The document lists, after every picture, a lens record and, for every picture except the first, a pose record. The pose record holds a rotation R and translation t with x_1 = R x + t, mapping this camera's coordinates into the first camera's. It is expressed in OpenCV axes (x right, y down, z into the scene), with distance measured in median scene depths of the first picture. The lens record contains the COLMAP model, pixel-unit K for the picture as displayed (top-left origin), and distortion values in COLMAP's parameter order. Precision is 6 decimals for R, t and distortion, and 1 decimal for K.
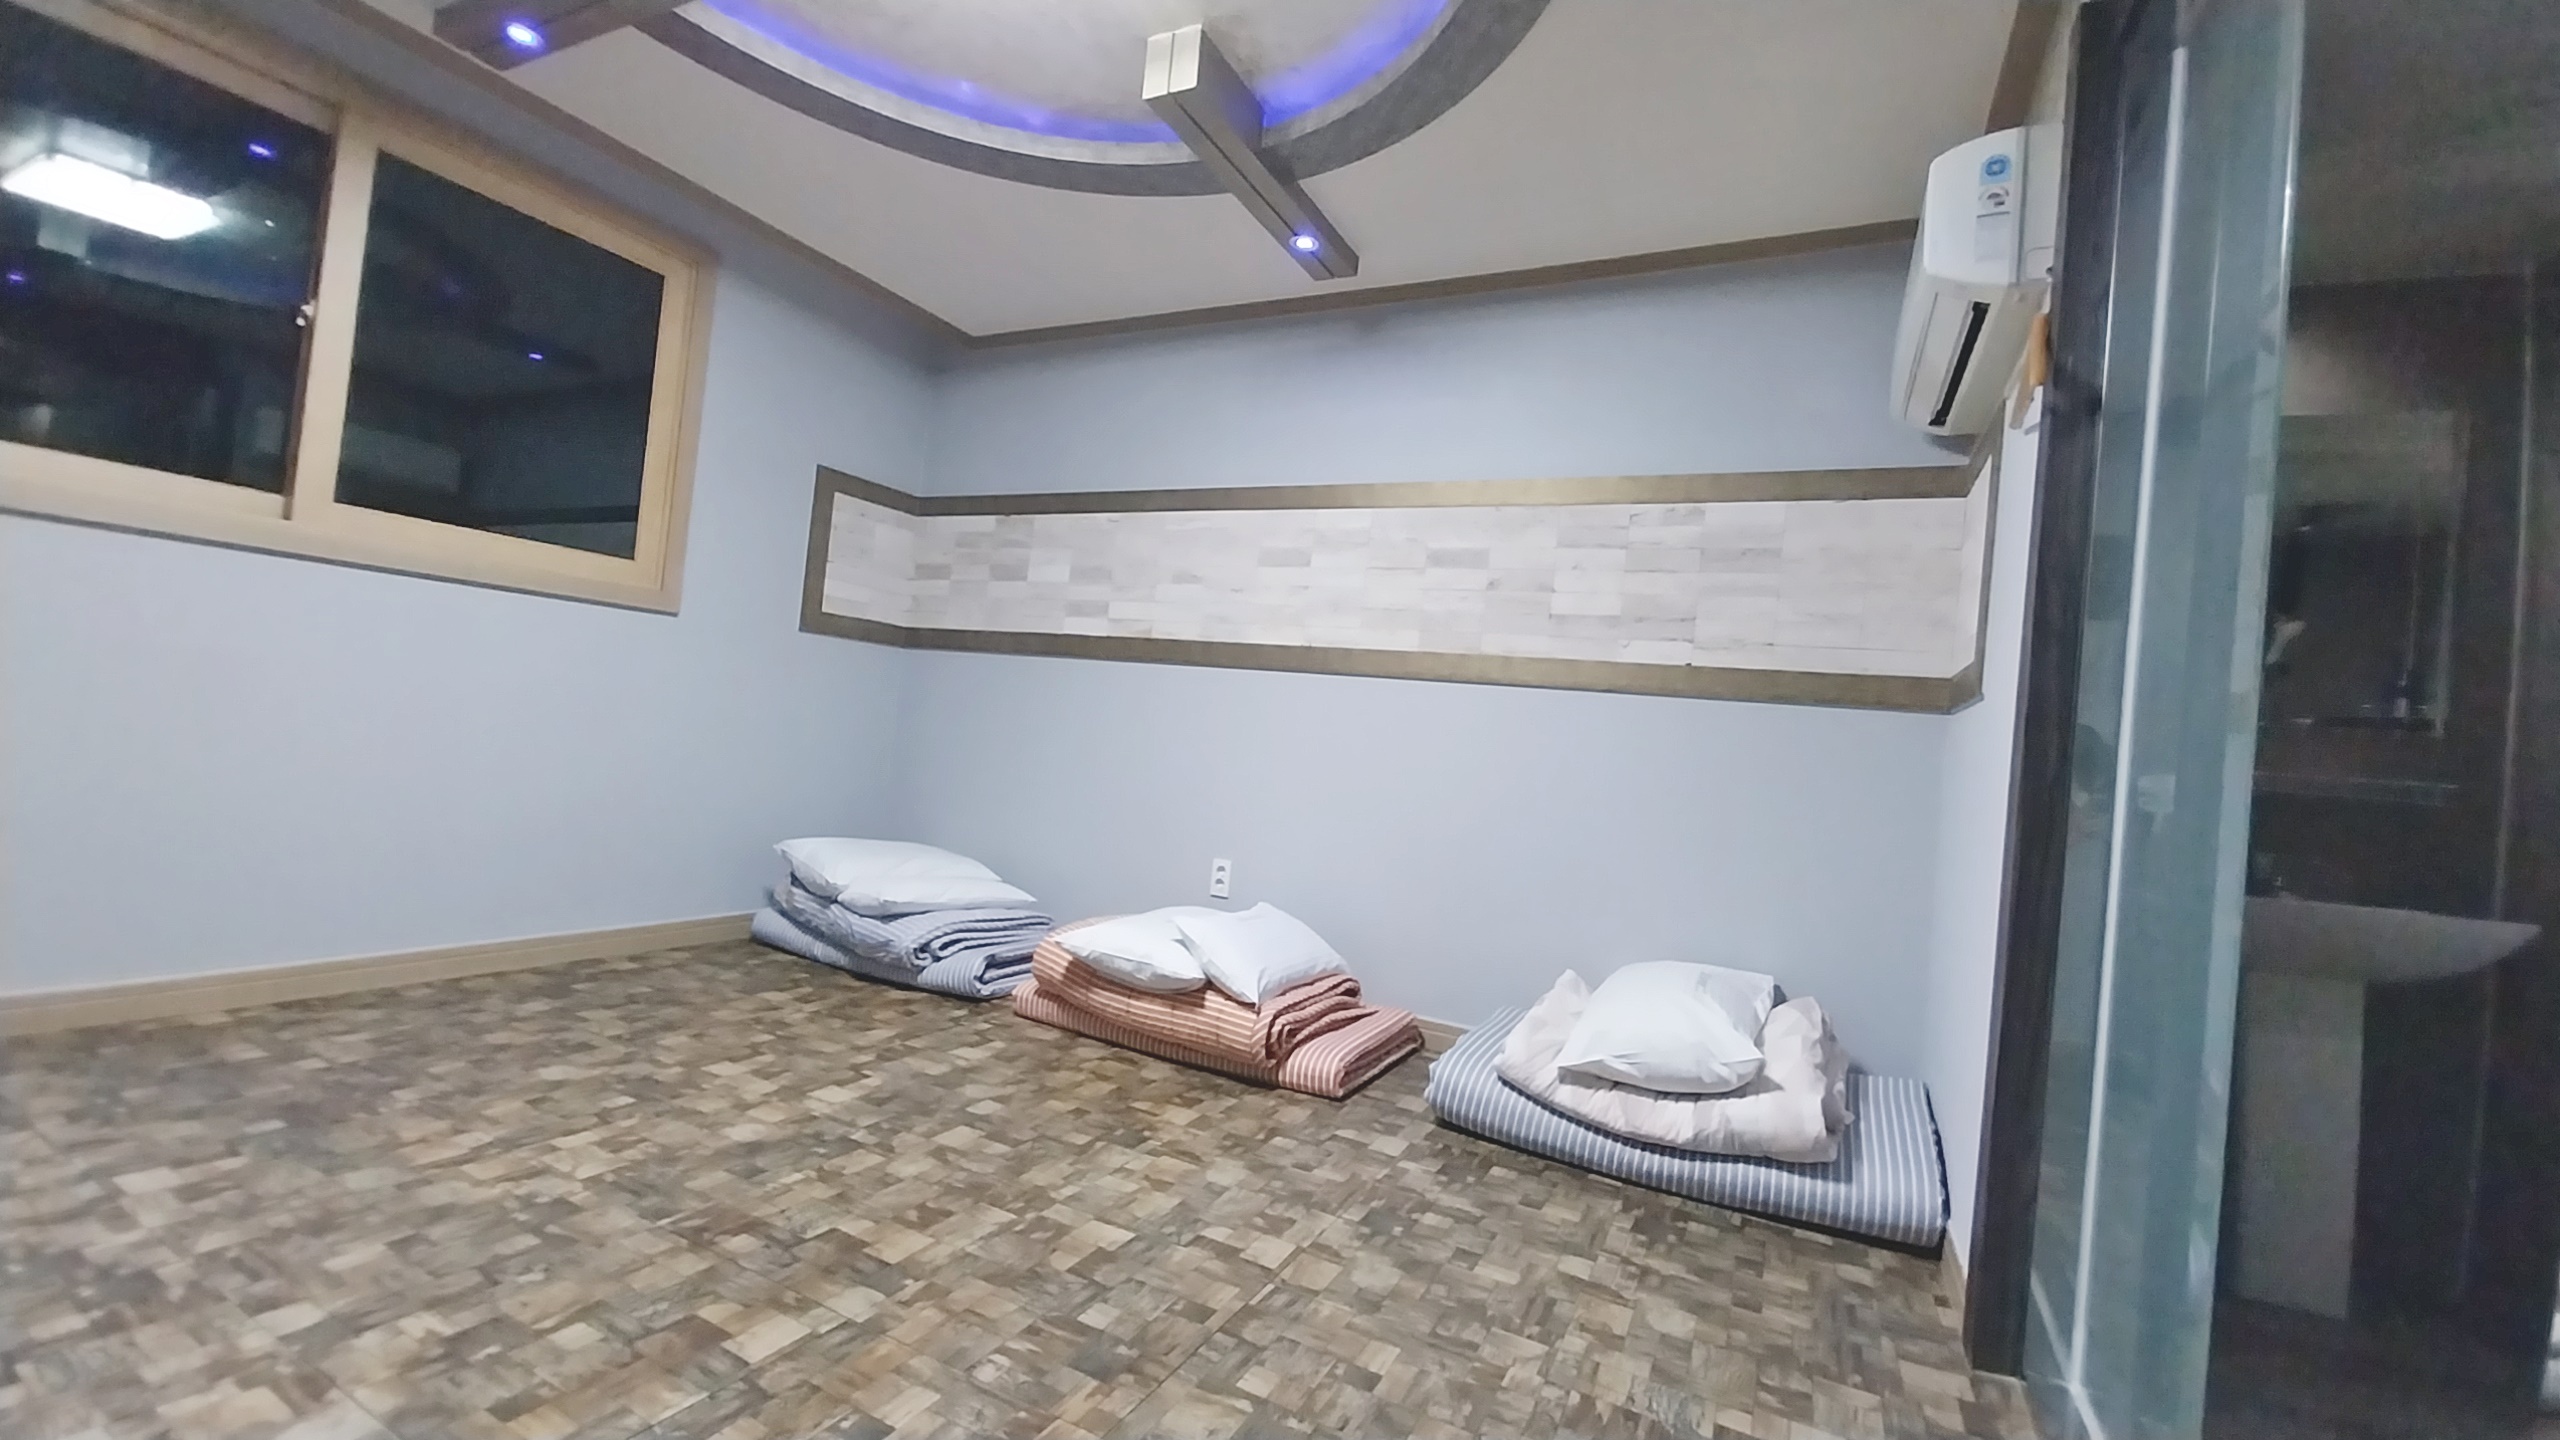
lens RADIAL K [[1005.4, 0, 1301.6], [0, 1005.4, 718.1], [0, 0, 1]] dist [0.020313, -0.014426]
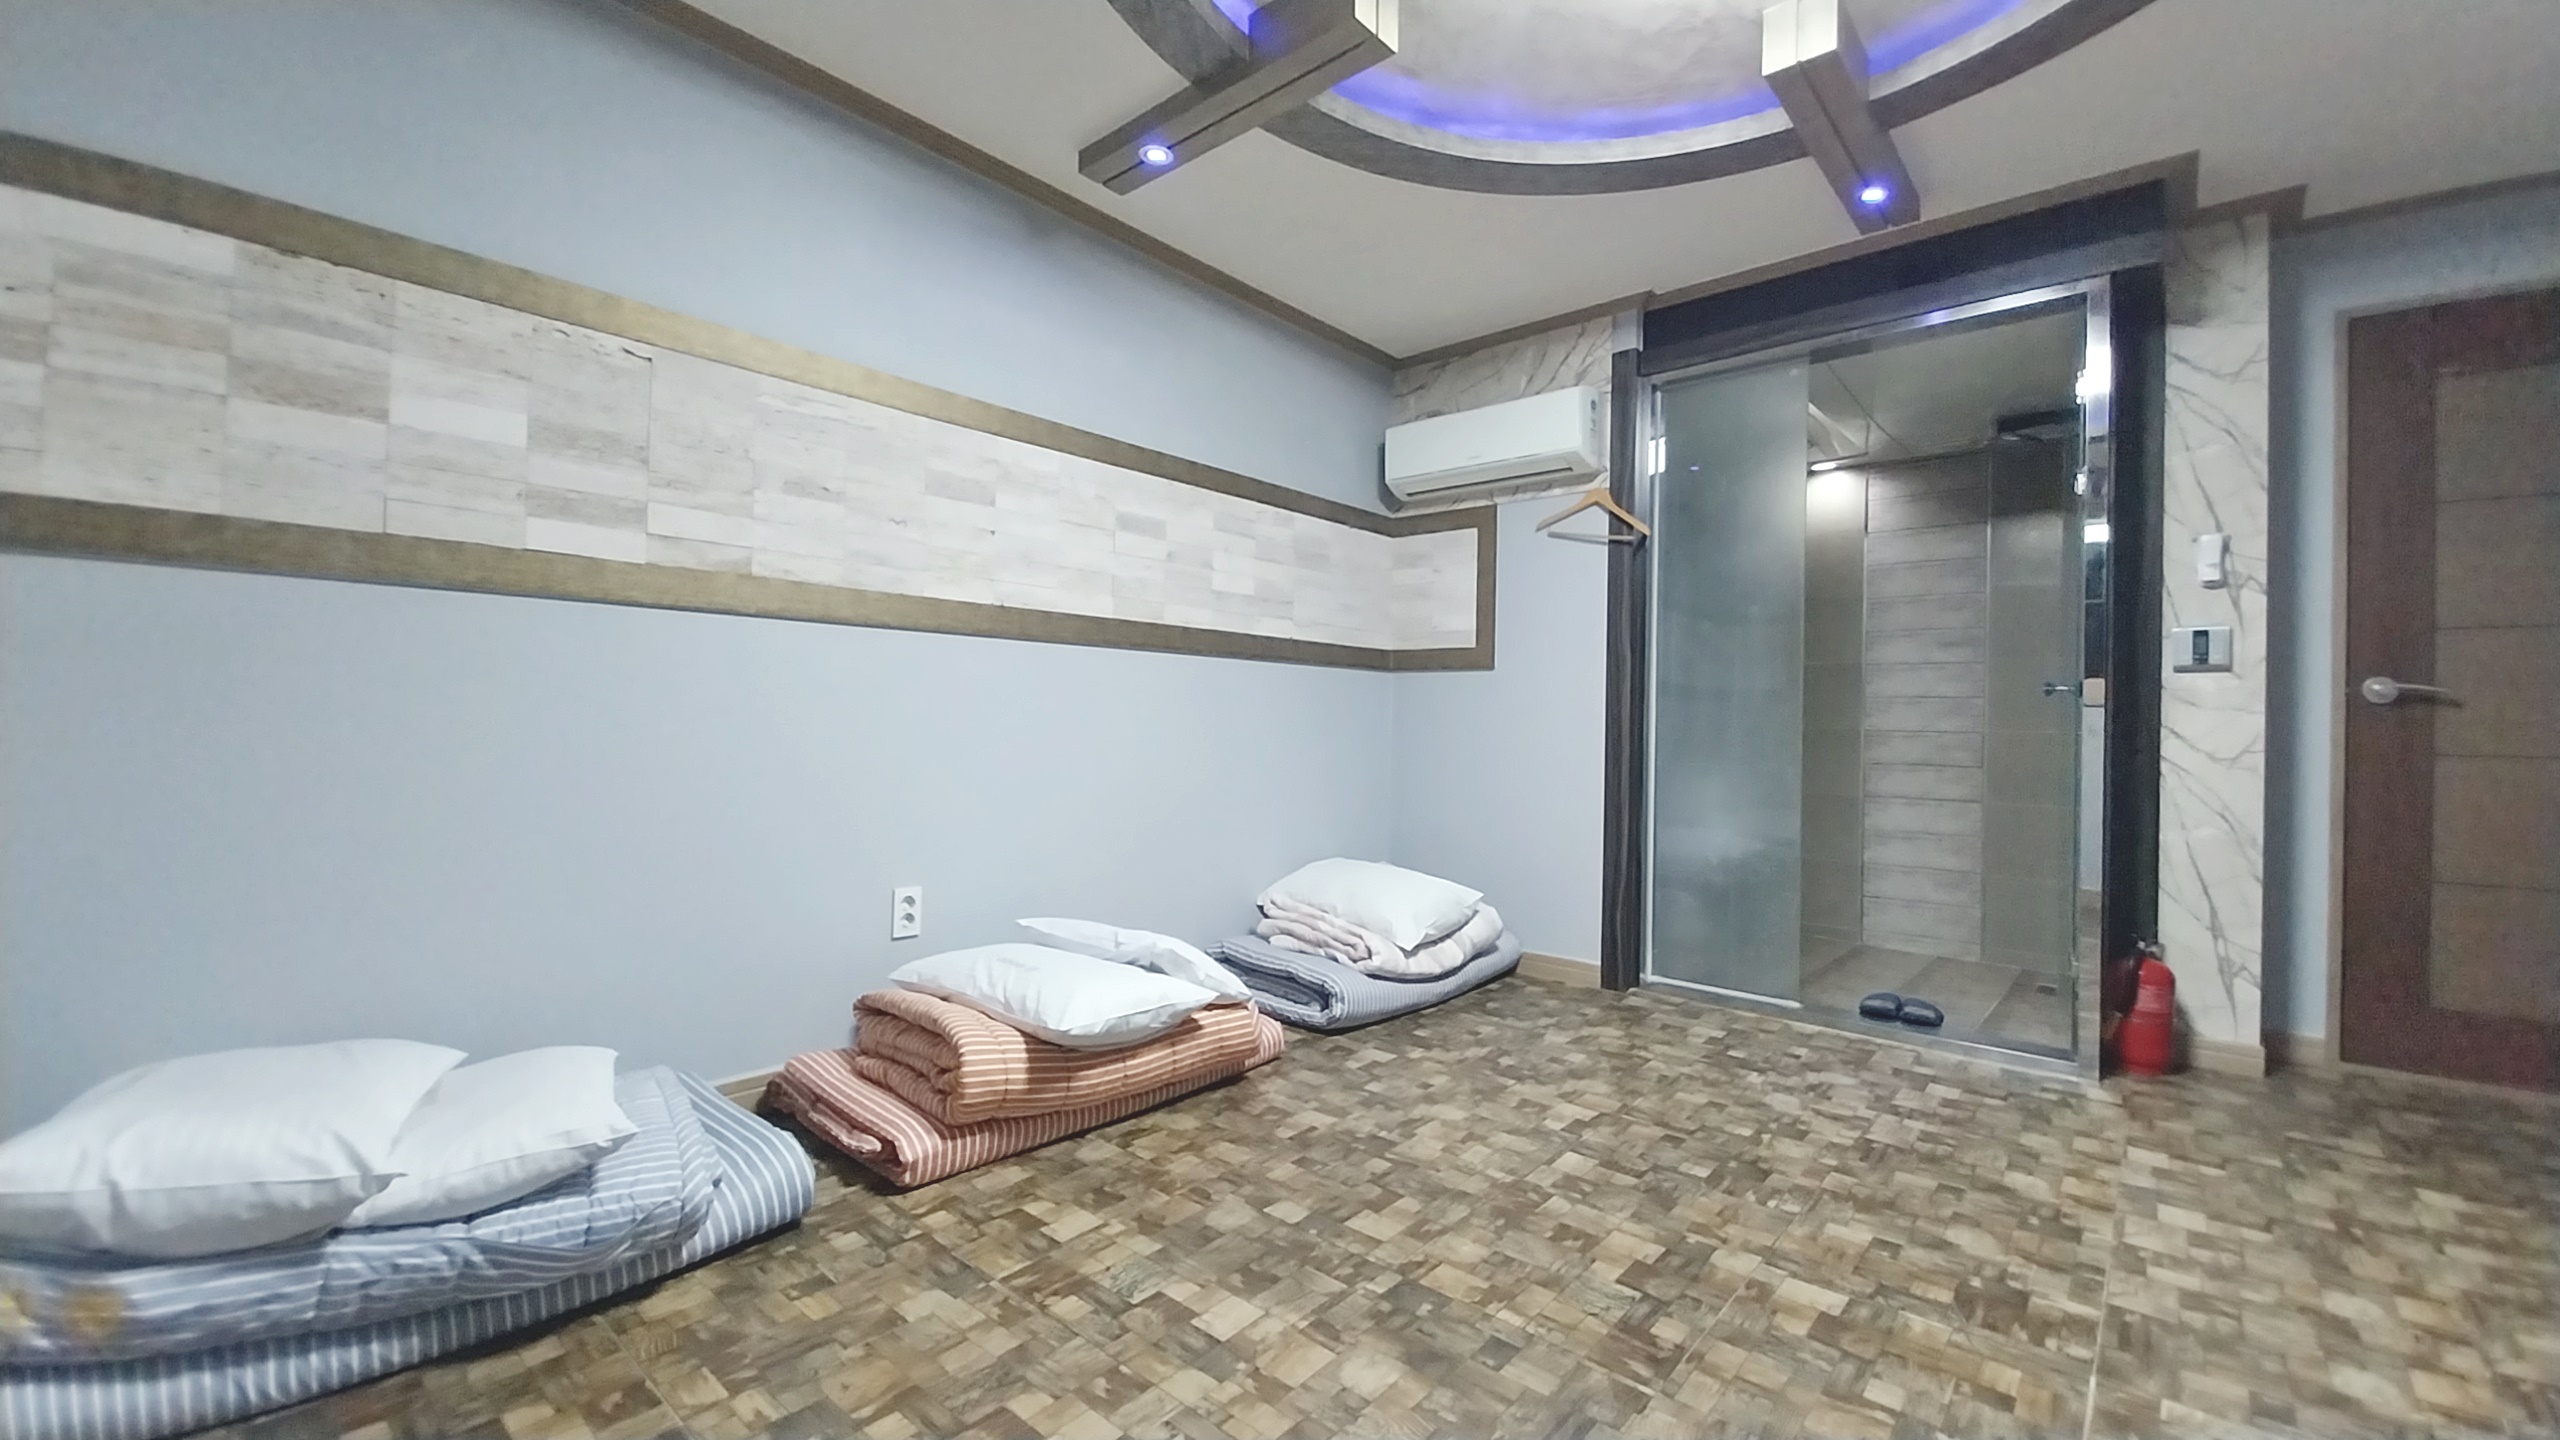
lens RADIAL K [[999.7, 0, 1320.3], [0, 999.7, 712.4], [0, 0, 1]] dist [0.017379, -0.015652]
pose [[0.250358, -0.080136, 0.964831, -1.047688], [-0.015808, 0.996097, 0.086835, -0.085855], [-0.968024, -0.036992, 0.248114, 0.782142]]
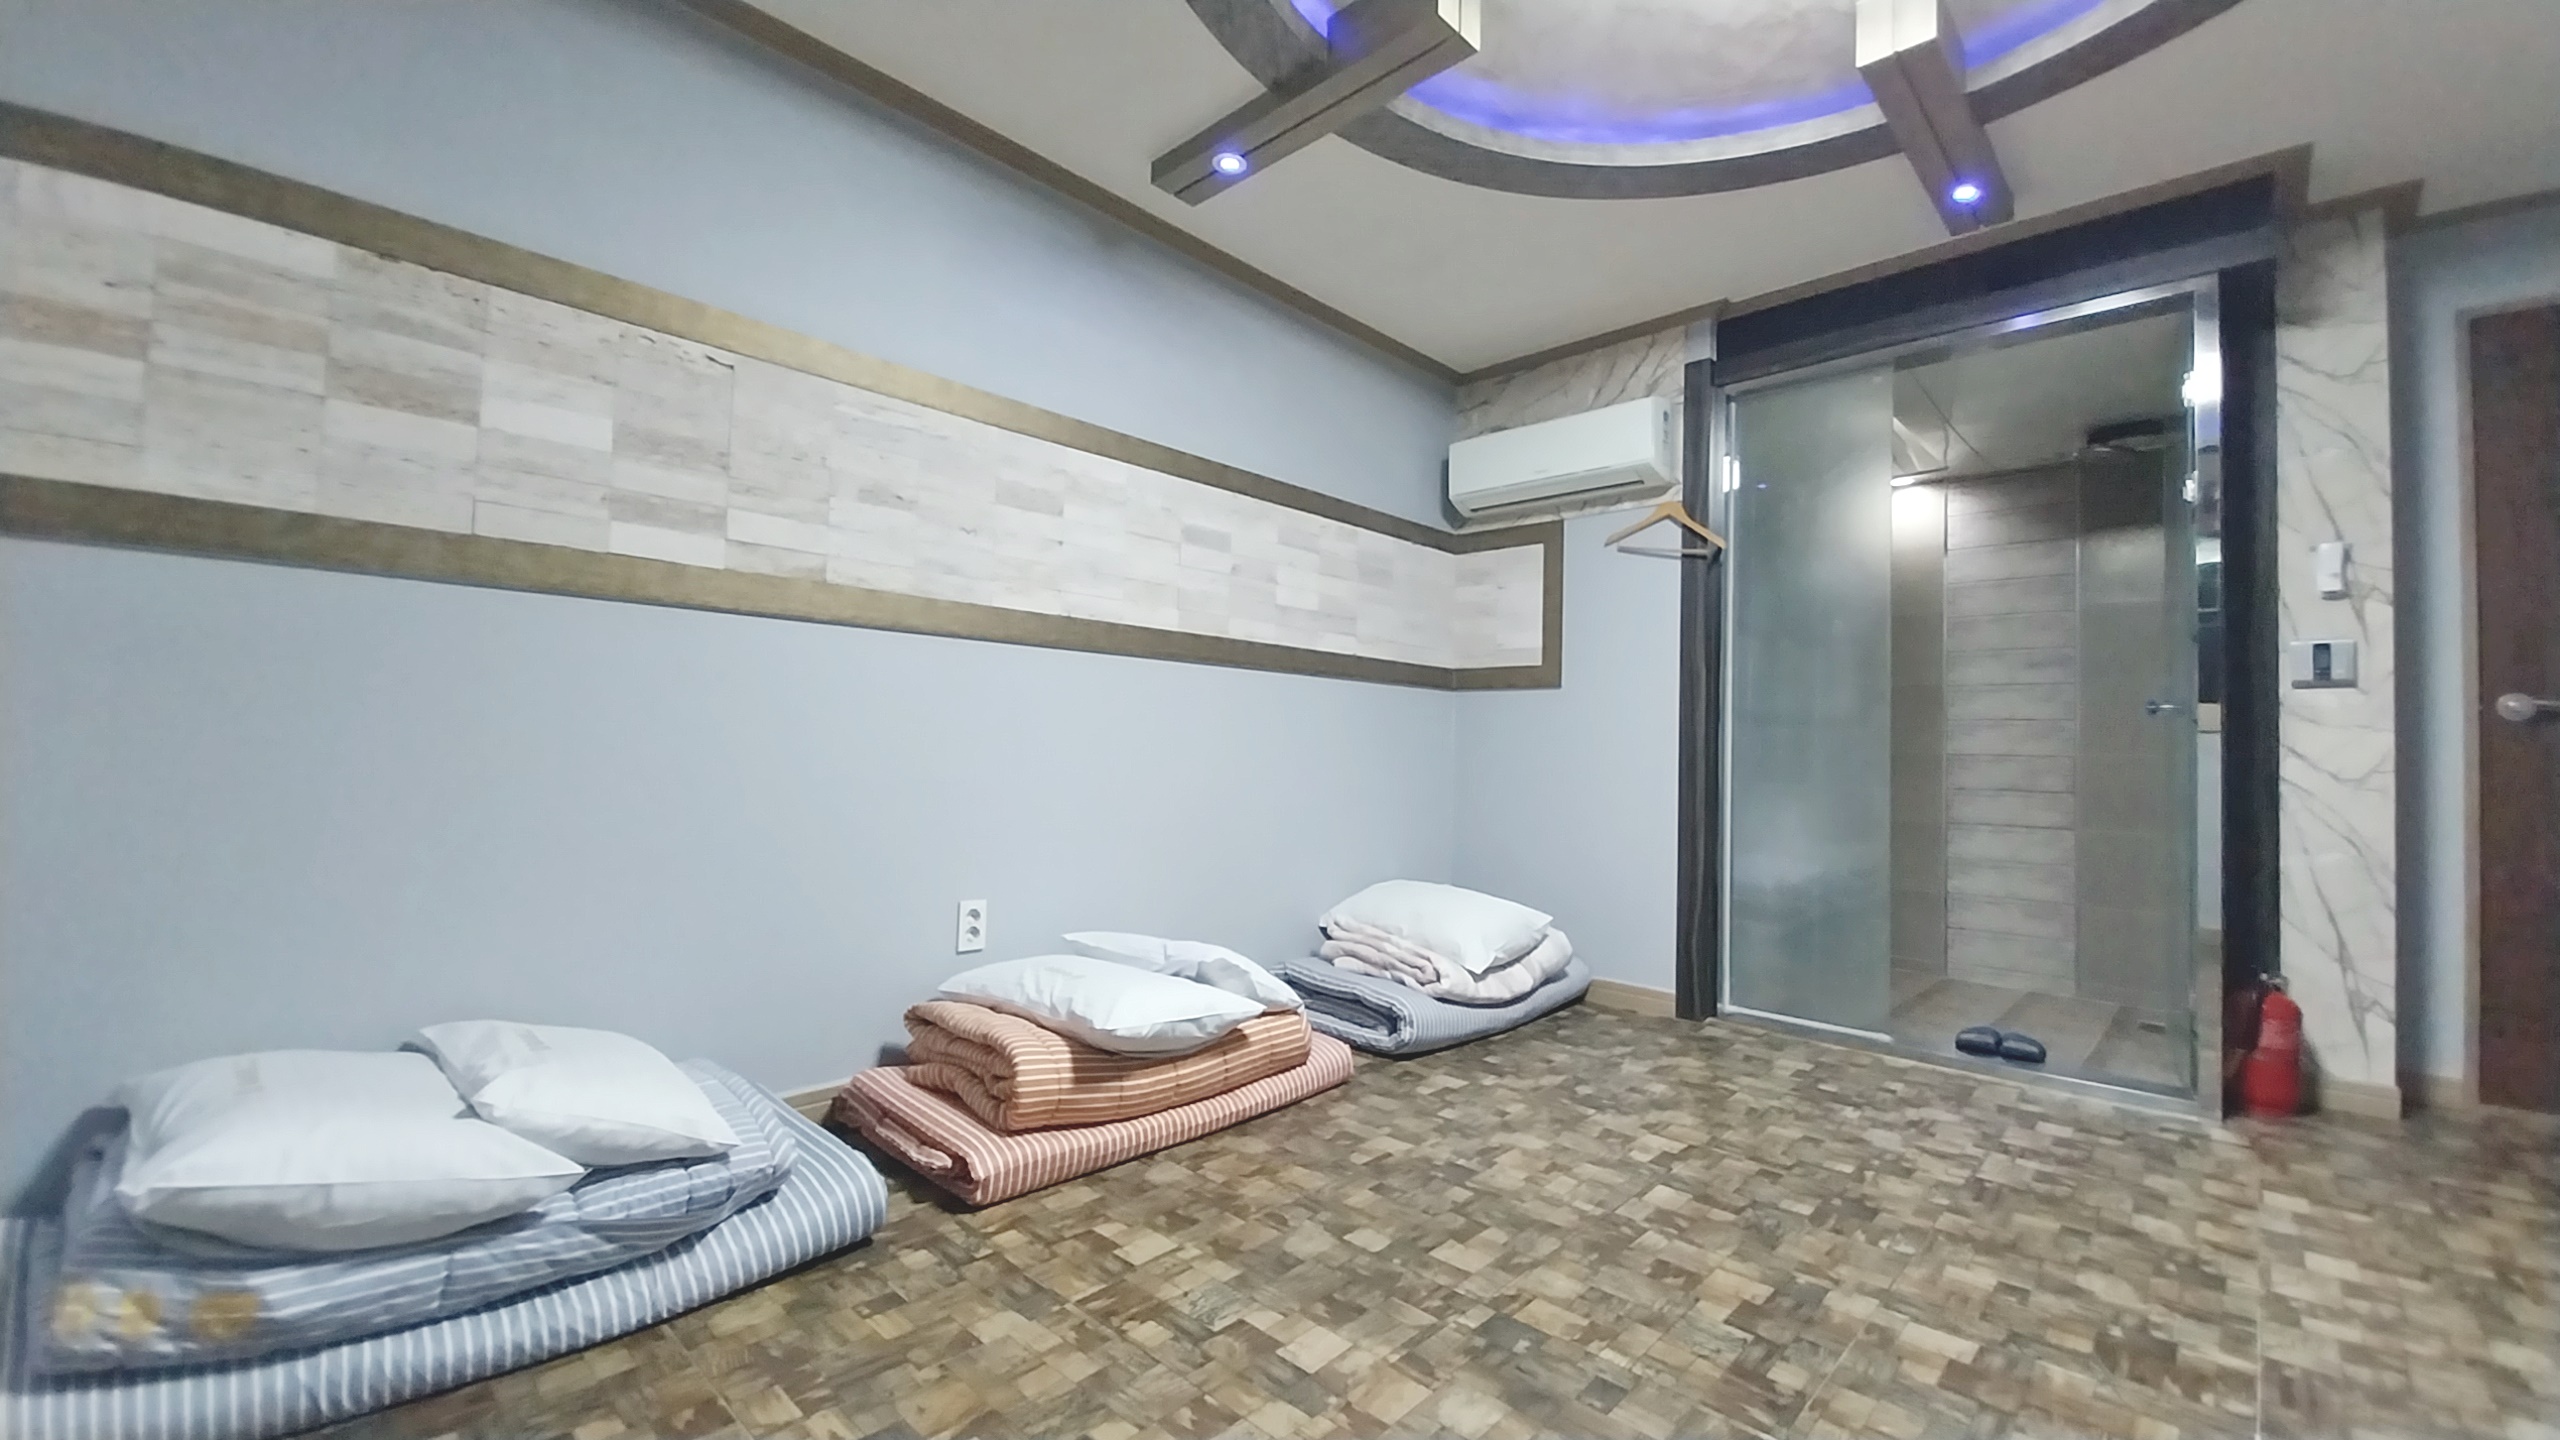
lens RADIAL K [[1004.8, 0, 1324.4], [0, 1004.8, 717.6], [0, 0, 1]] dist [0.019159, -0.017034]
pose [[0.287402, -0.055109, 0.956223, -1.037605], [-0.017346, 0.997880, 0.062724, -0.064300], [-0.957653, -0.034614, 0.285837, 0.817401]]
